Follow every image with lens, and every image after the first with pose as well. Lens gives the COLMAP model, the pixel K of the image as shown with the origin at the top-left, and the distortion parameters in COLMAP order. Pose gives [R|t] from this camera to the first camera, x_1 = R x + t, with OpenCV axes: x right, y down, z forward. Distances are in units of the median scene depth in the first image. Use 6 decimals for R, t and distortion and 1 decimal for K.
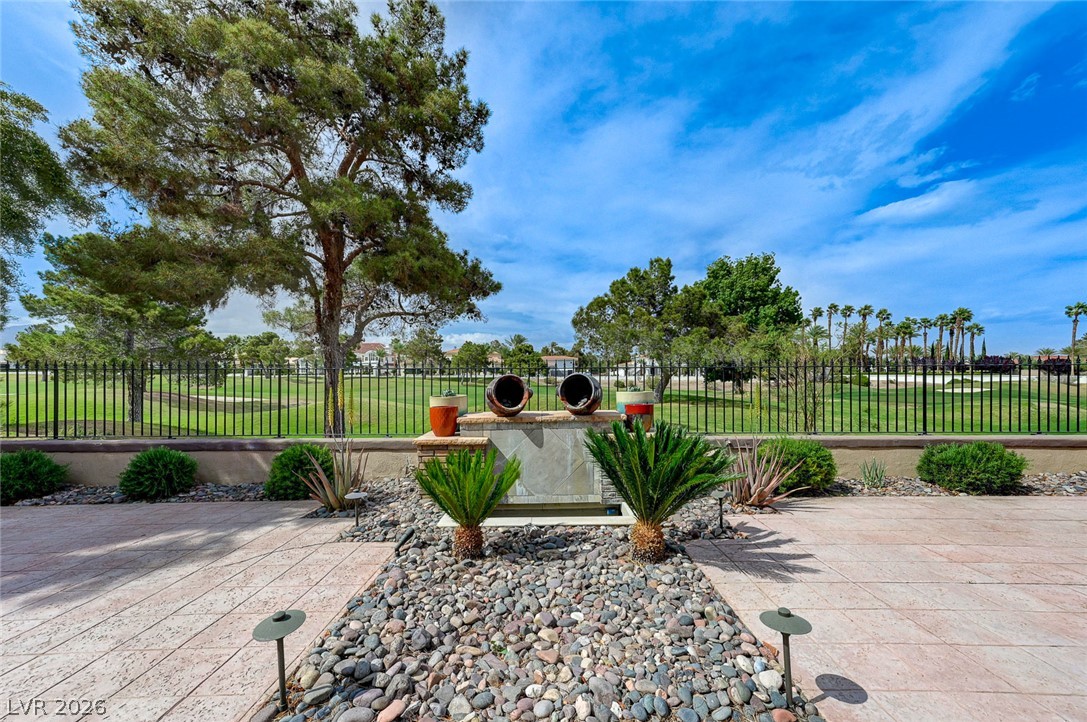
lens RADIAL K [[431.0, 0, 553.9], [0, 431.0, 380.9], [0, 0, 1]] dist [0.019439, 0.002248]
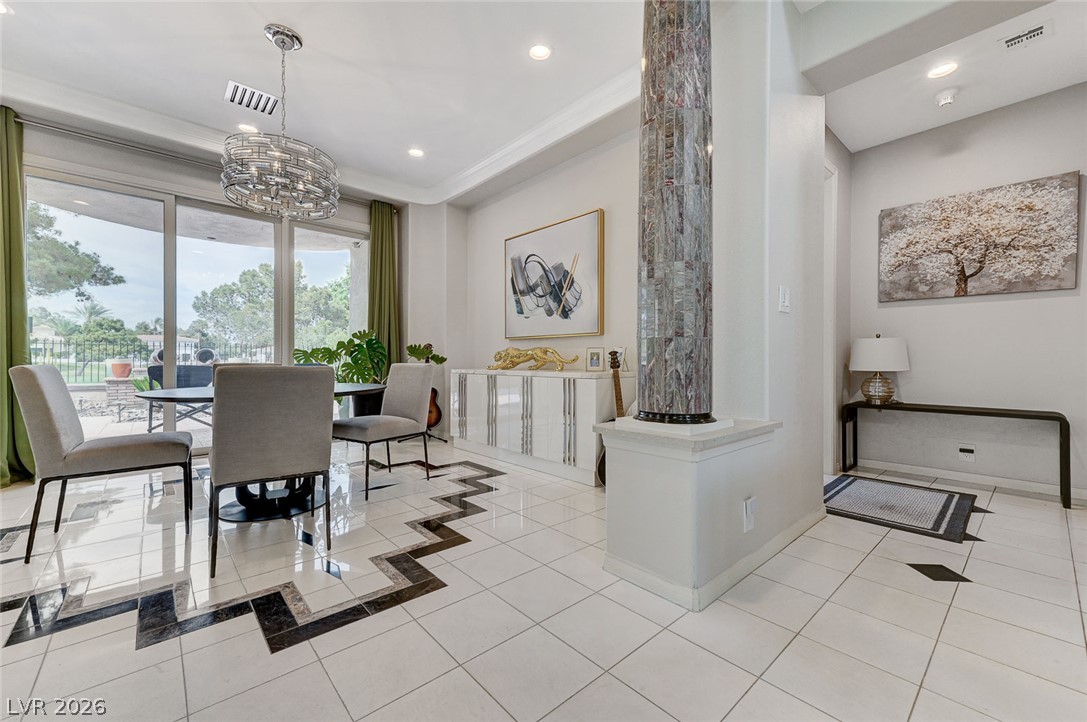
lens RADIAL K [[431.0, 0, 534.9], [0, 431.0, 361.2], [0, 0, 1]] dist [0.019439, 0.002248]
pose [[0.755830, 0.008760, 0.654710, -0.052049], [0.001296, 0.999889, -0.014875, 0.030932], [-0.654767, 0.012092, 0.755734, -0.668602]]
